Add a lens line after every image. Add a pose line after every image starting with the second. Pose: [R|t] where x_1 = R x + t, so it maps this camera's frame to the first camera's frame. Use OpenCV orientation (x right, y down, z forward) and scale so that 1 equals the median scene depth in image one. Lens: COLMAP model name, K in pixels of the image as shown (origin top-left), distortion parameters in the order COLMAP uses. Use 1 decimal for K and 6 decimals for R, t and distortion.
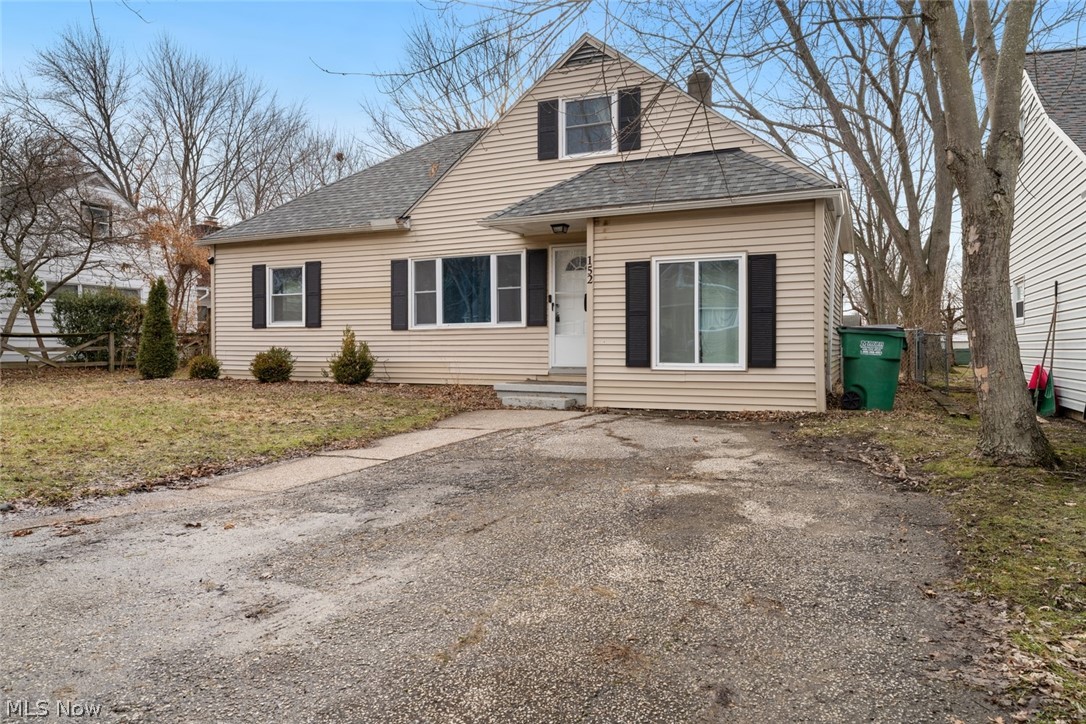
lens RADIAL K [[738.0, 0, 541.6], [0, 738.0, 359.4], [0, 0, 1]] dist [0.005614, 0.000511]
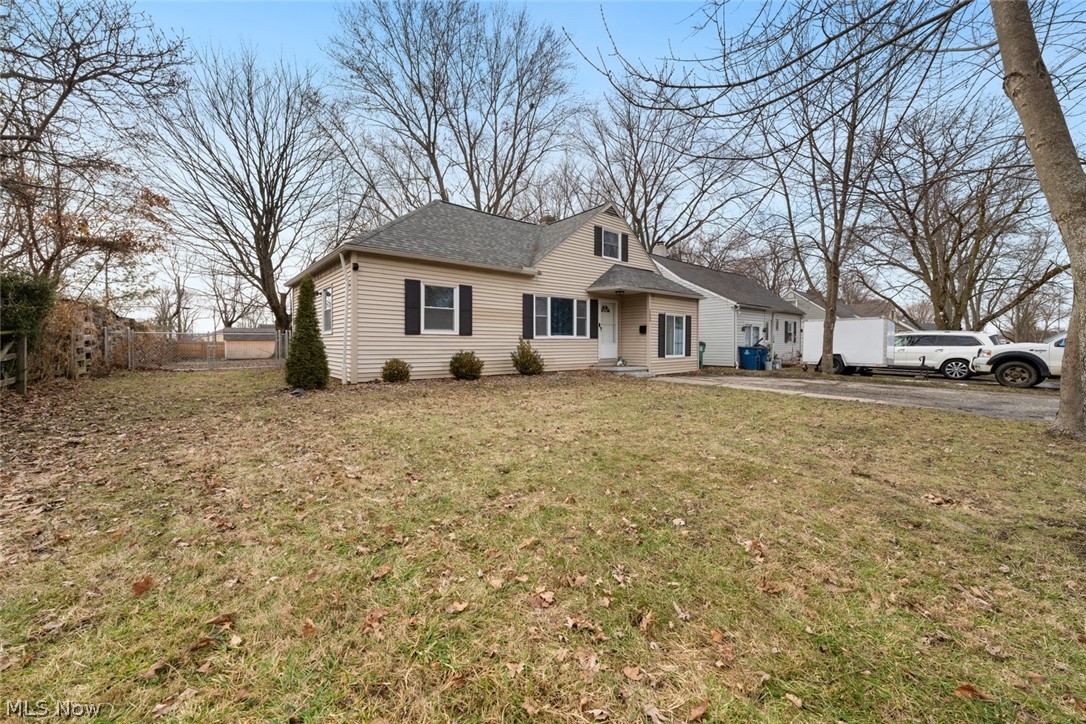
lens RADIAL K [[408.3, 0, 548.8], [0, 408.3, 347.2], [0, 0, 1]] dist [0.000597, 0.000025]
pose [[0.425564, -0.008913, 0.904884, -0.984829], [0.010348, 0.999934, 0.004982, -0.026358], [-0.904869, 0.007243, 0.425628, 0.604593]]
